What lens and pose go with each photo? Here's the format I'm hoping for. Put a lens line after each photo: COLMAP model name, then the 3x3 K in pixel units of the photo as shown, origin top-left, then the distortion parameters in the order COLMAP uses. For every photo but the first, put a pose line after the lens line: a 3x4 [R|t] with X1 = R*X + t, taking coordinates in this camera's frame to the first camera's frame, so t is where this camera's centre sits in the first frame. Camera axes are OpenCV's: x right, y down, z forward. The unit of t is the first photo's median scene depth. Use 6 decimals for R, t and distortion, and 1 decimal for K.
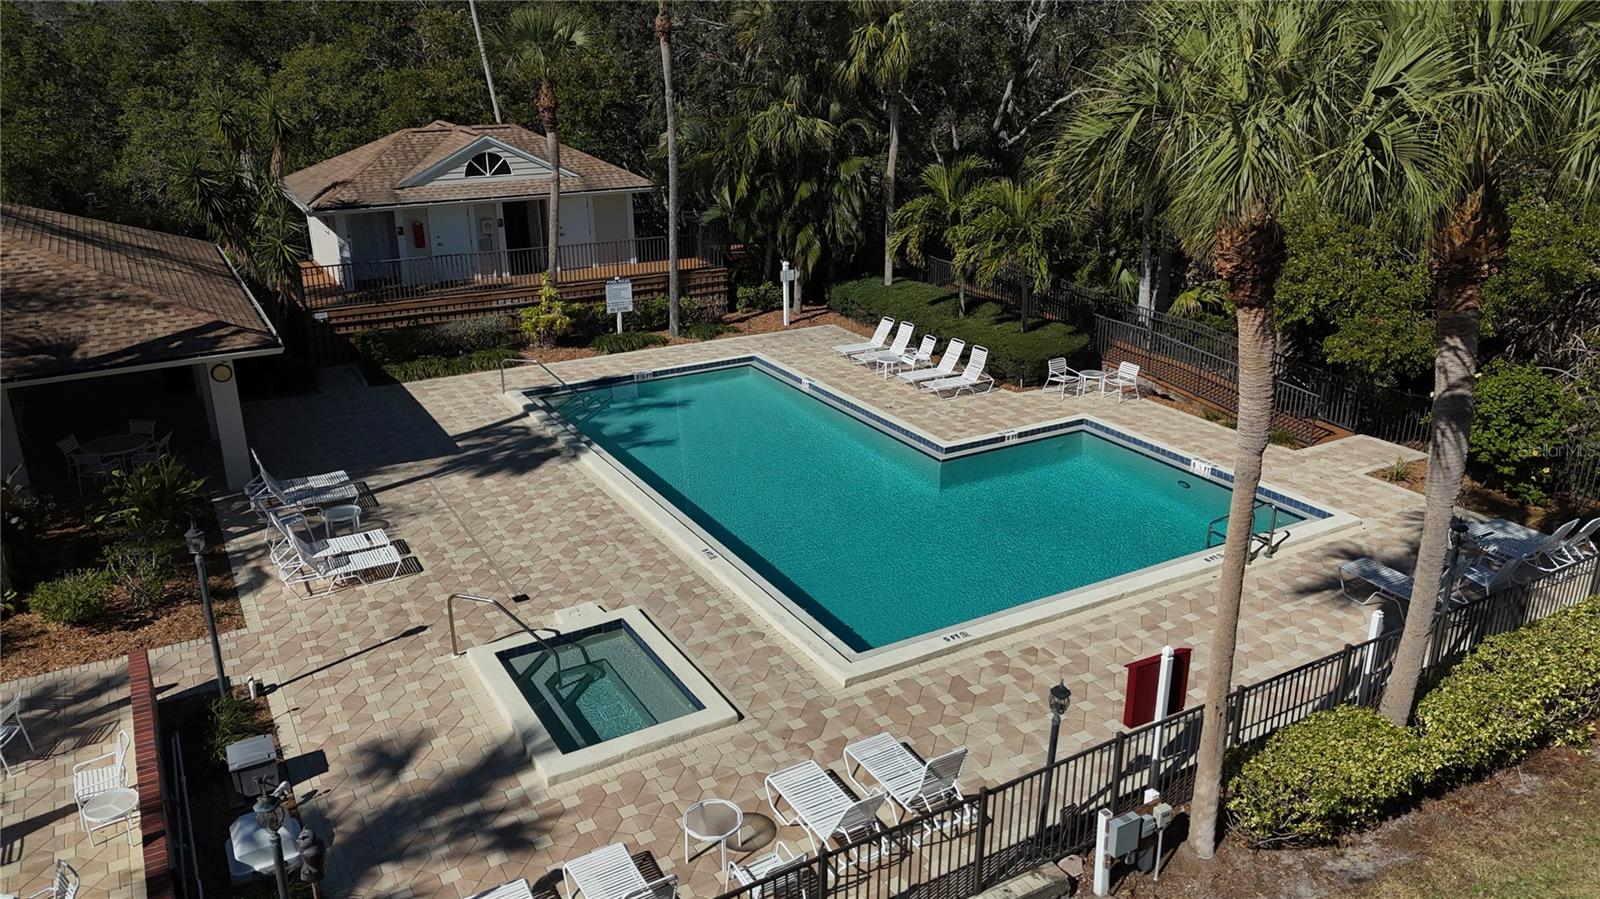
lens RADIAL K [[1166.8, 0, 802.1], [0, 1166.8, 445.9], [0, 0, 1]] dist [0.101768, -0.114894]
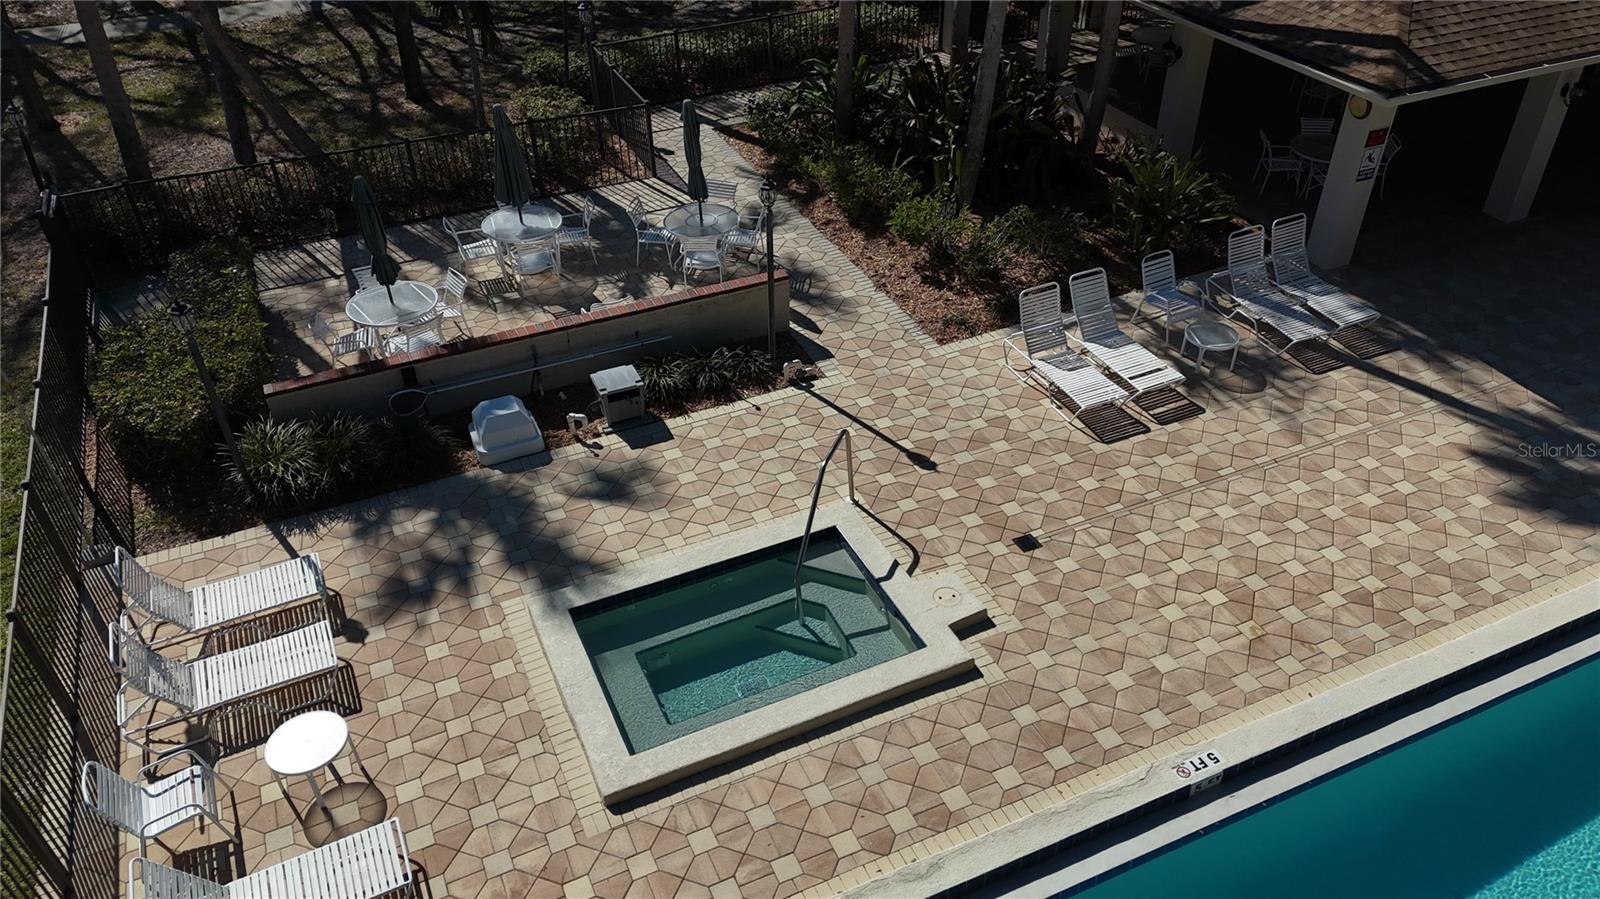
lens RADIAL K [[1163.2, 0, 800.0], [0, 1163.2, 449.5], [0, 0, 1]] dist [0.024769, -0.000832]
pose [[-0.095520, 0.597996, -0.795787, 0.234224], [-0.326624, 0.736352, 0.592539, -0.228004], [0.940315, 0.316522, 0.124983, 0.698257]]
